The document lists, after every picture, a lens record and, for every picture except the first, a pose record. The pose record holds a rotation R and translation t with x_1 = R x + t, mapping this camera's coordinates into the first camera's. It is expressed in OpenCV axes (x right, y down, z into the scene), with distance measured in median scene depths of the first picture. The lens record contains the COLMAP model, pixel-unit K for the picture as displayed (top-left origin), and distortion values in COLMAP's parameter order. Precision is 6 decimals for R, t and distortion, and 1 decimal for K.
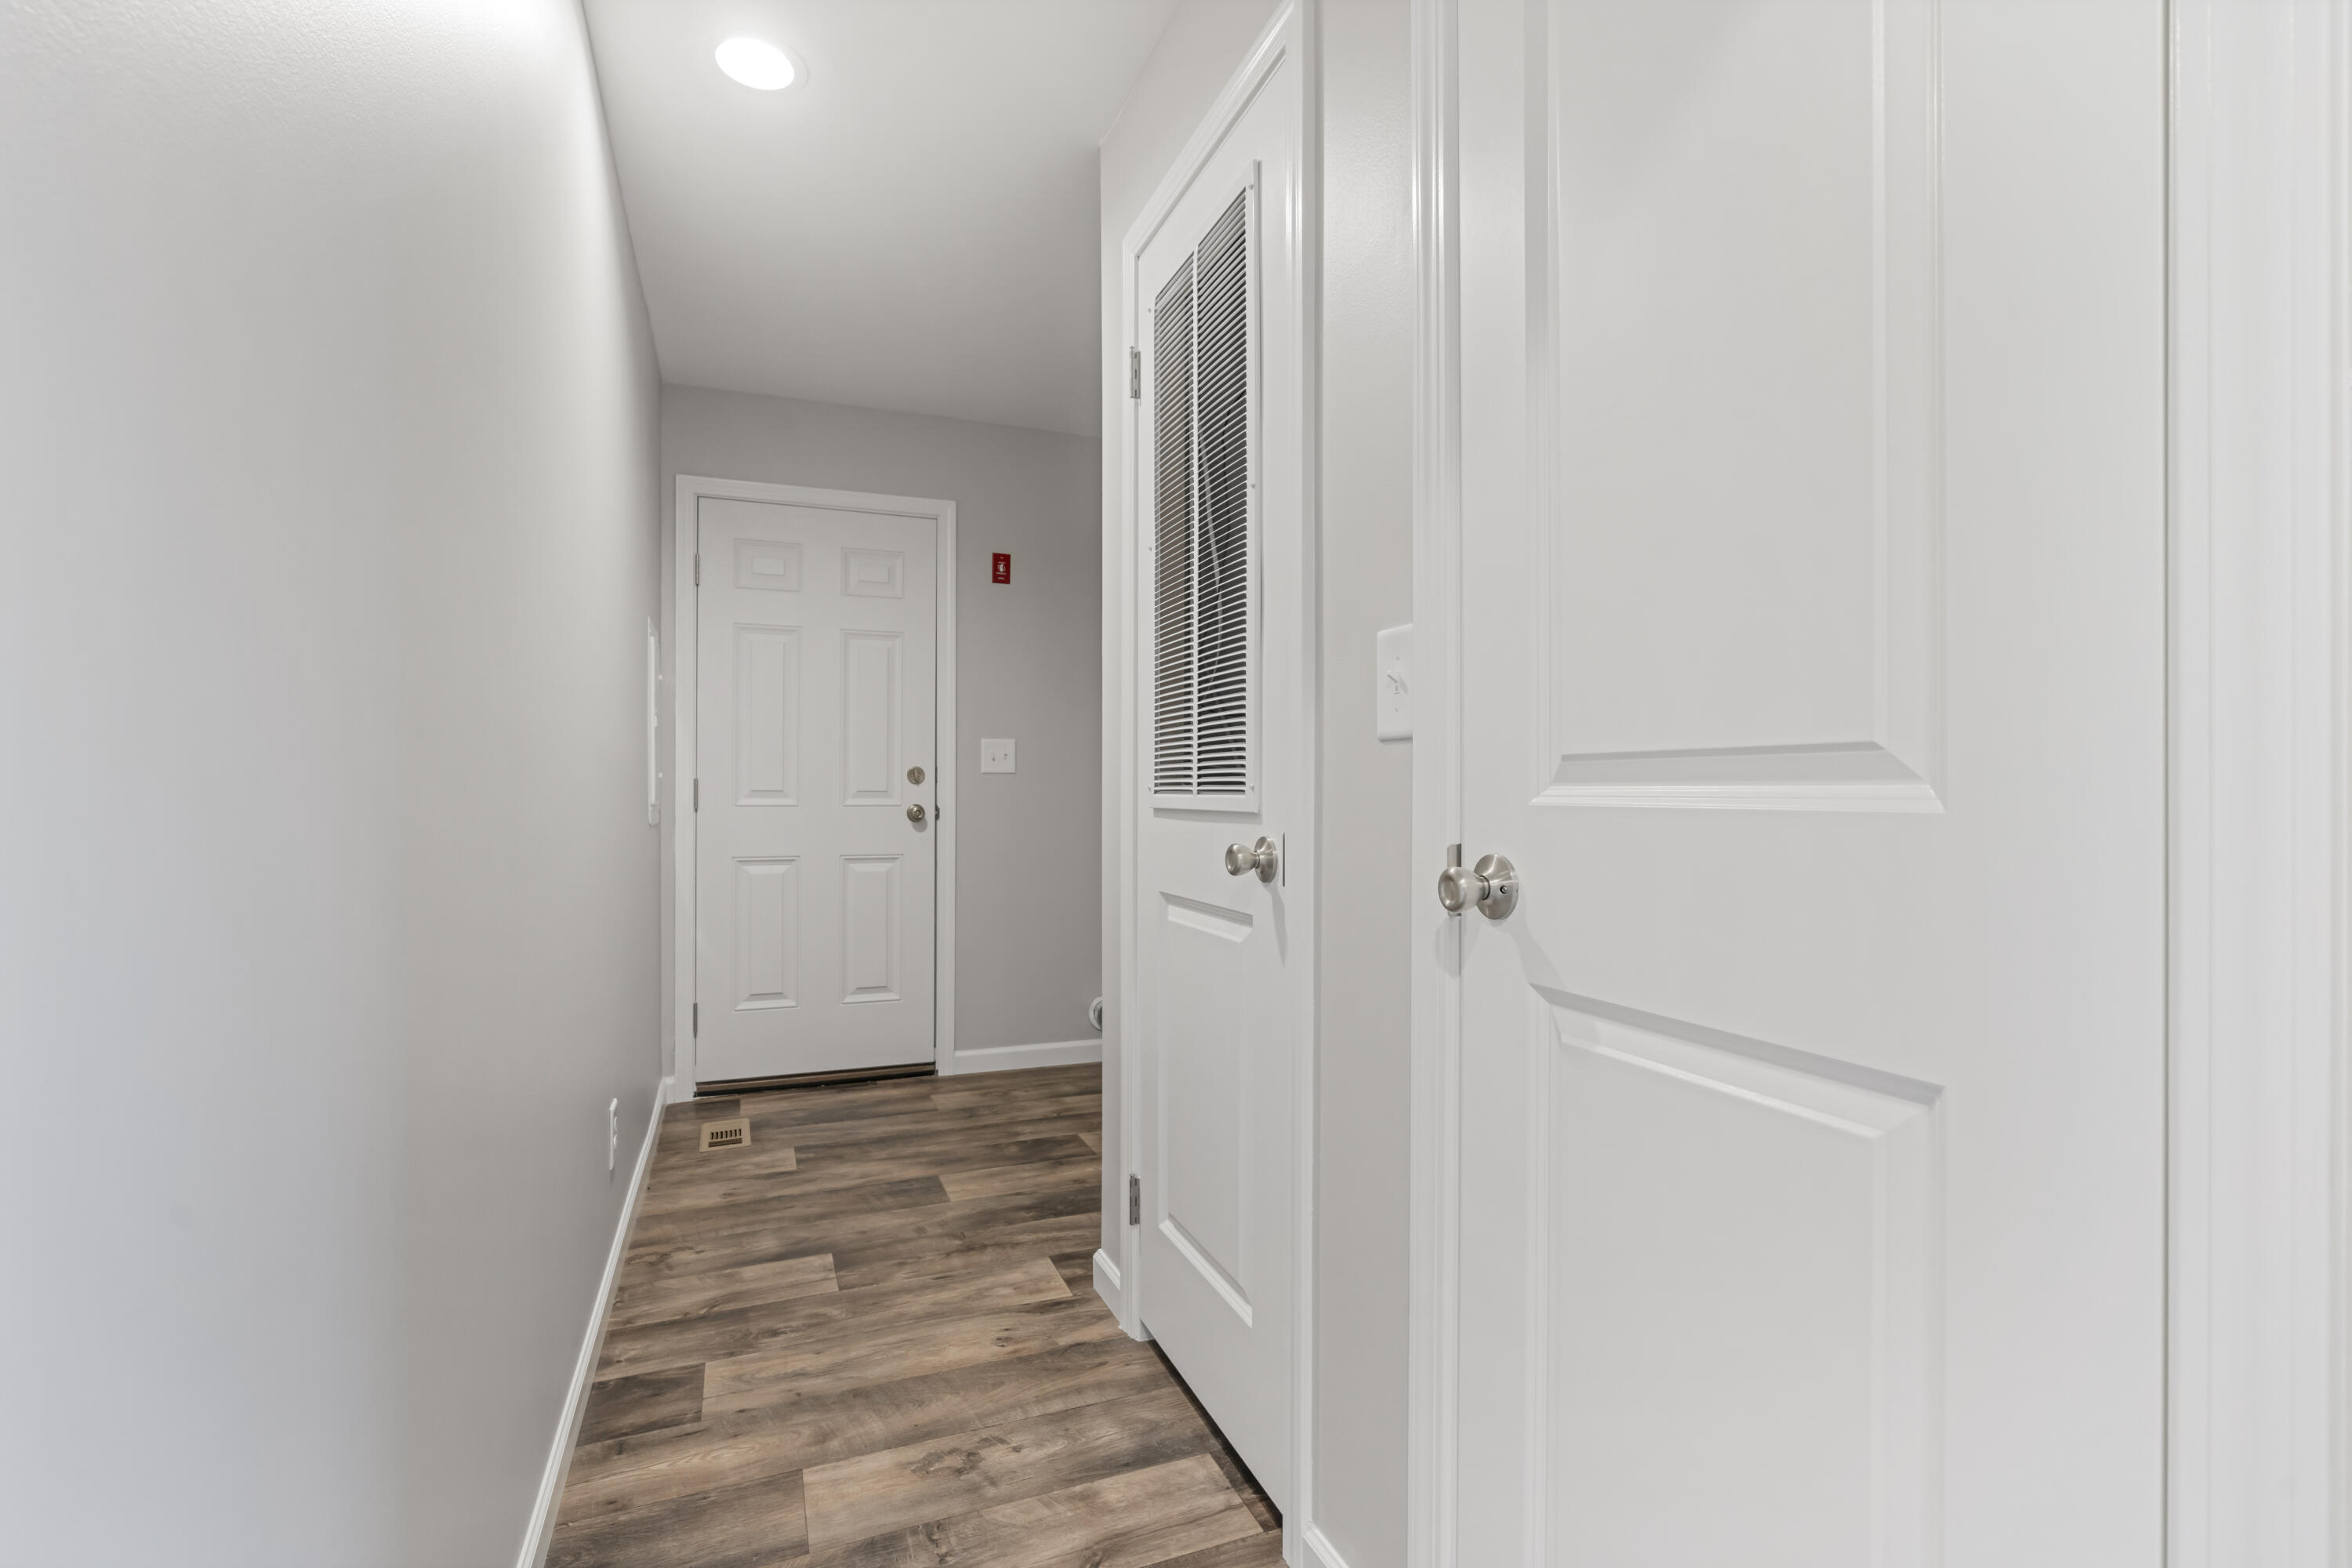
lens RADIAL K [[1063.2, 0, 1187.8], [0, 1063.2, 786.5], [0, 0, 1]] dist [-0.002640, 0.001952]
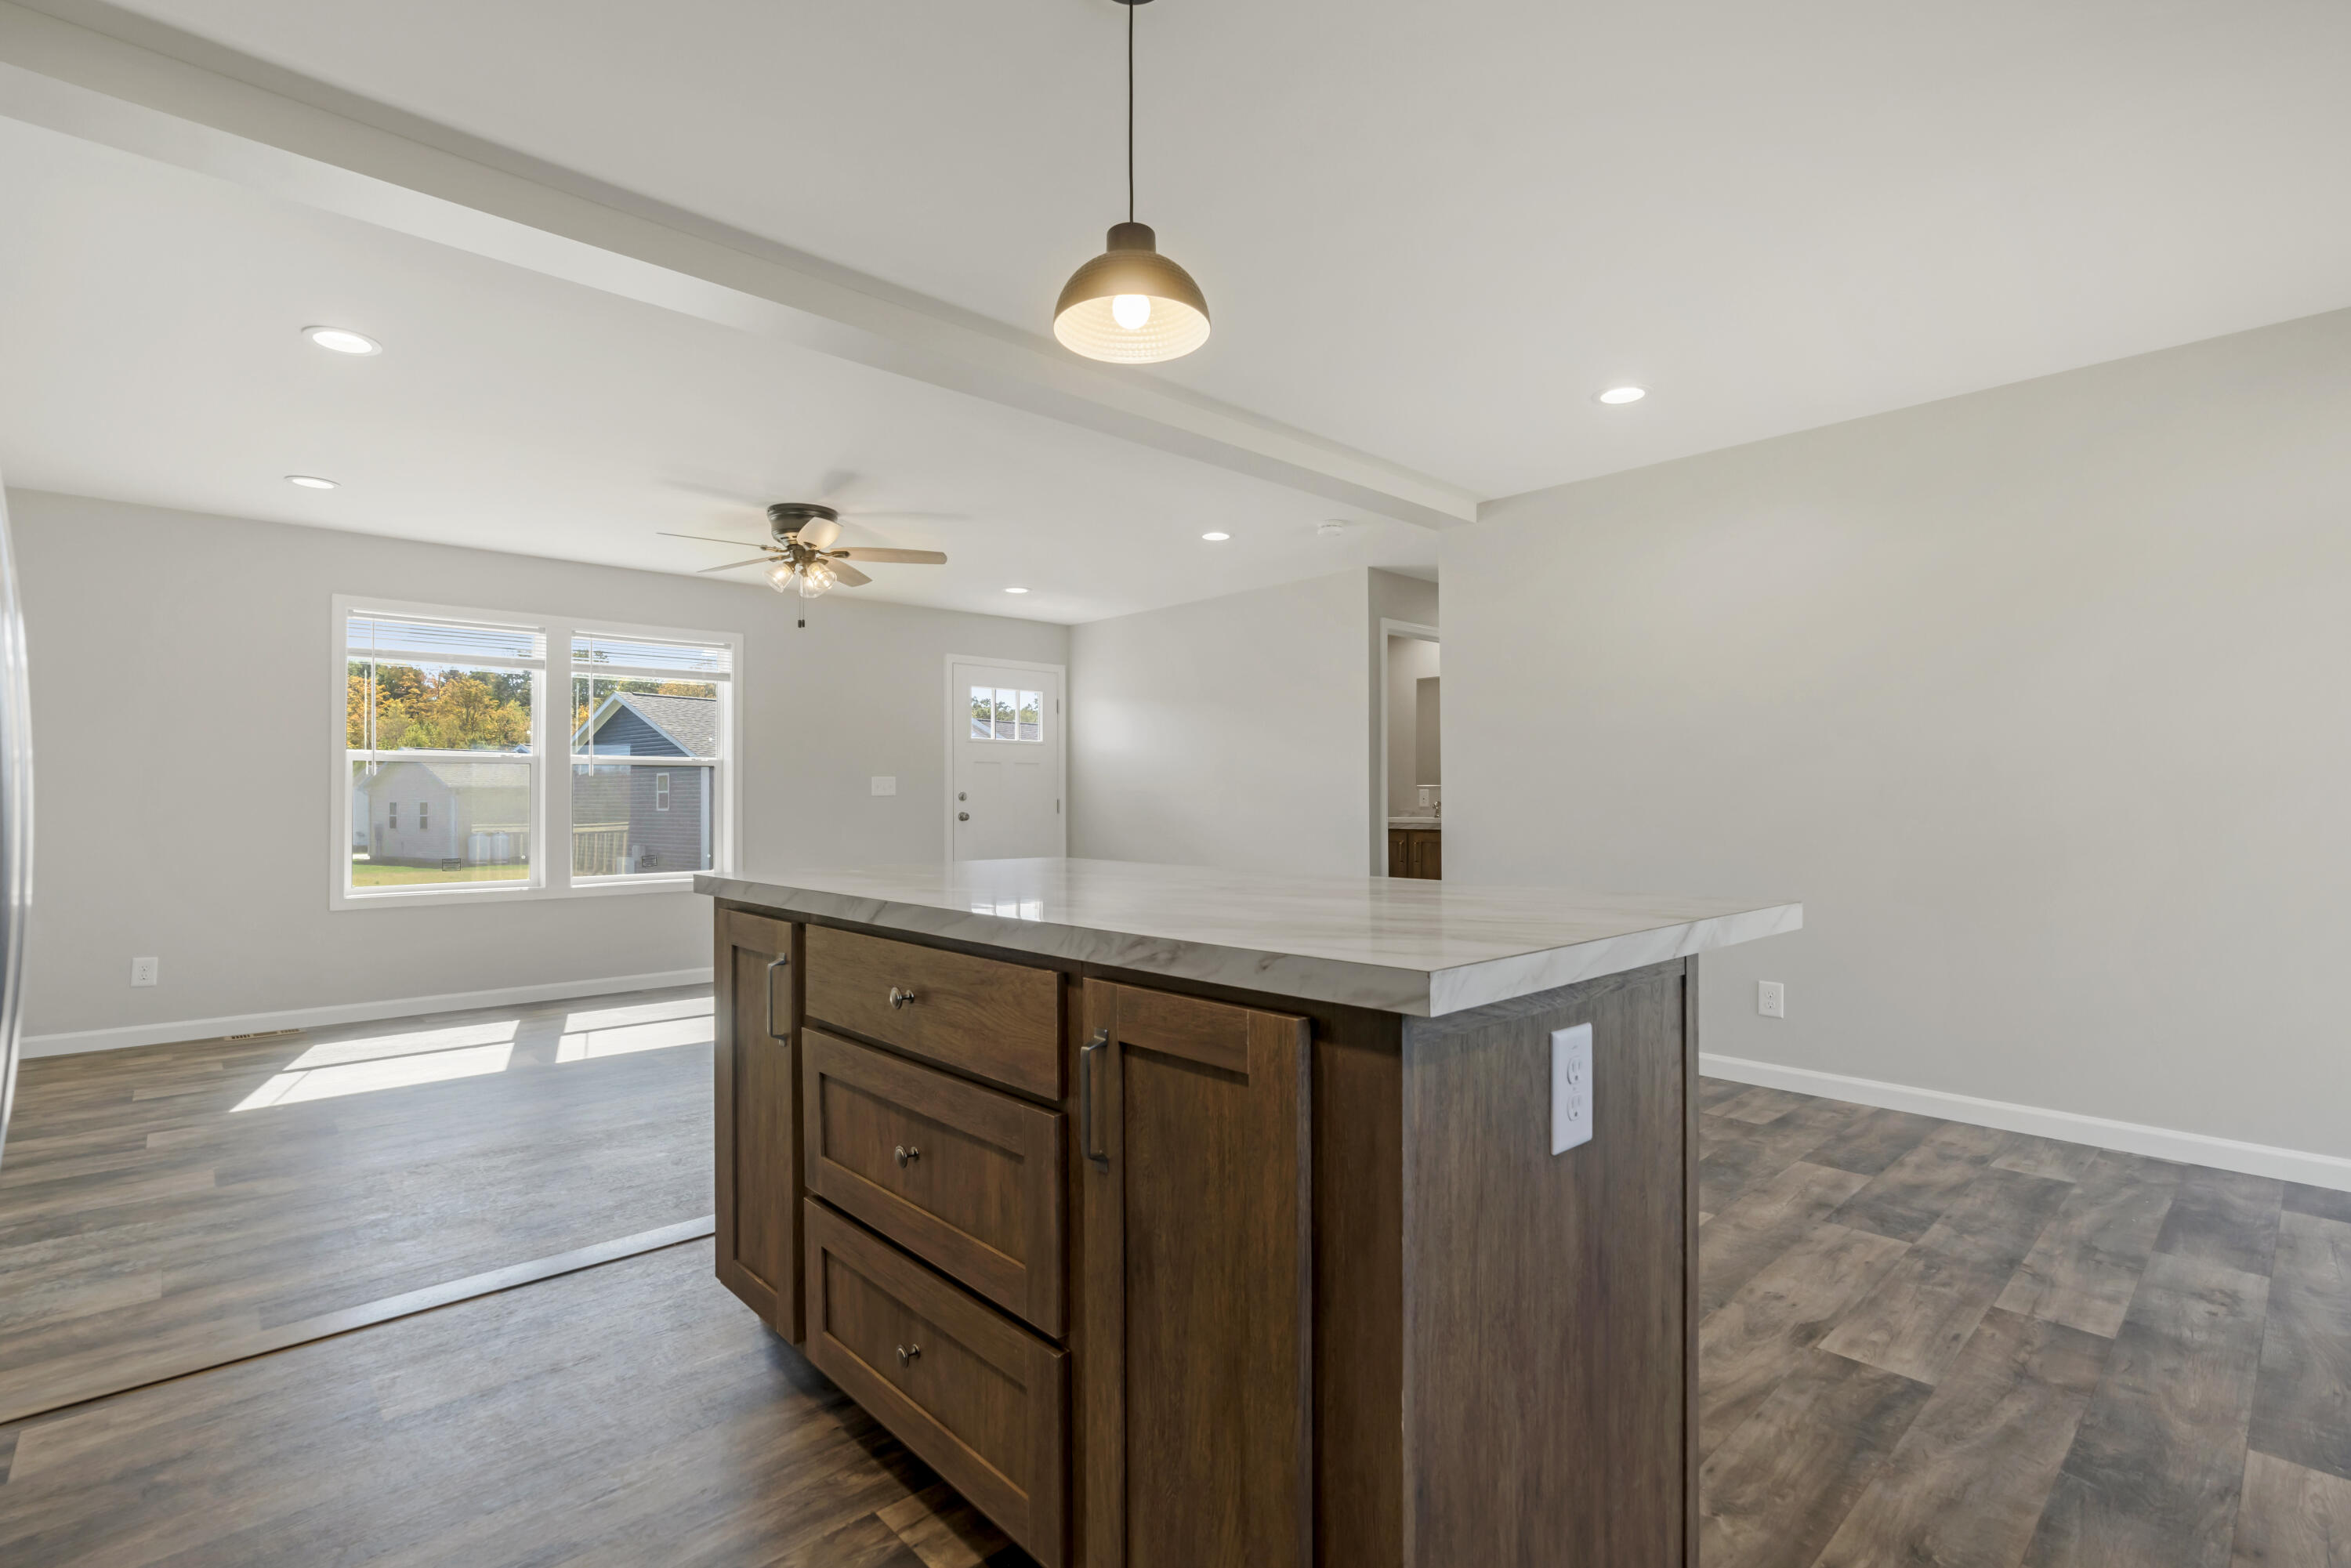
lens RADIAL K [[1062.7, 0, 1180.9], [0, 1062.7, 772.7], [0, 0, 1]] dist [-0.002640, 0.001952]
pose [[-0.936820, -0.000247, -0.349812, 0.734047], [0.009637, 0.999602, -0.026515, -0.008081], [0.349679, -0.028211, -0.936445, 1.674654]]
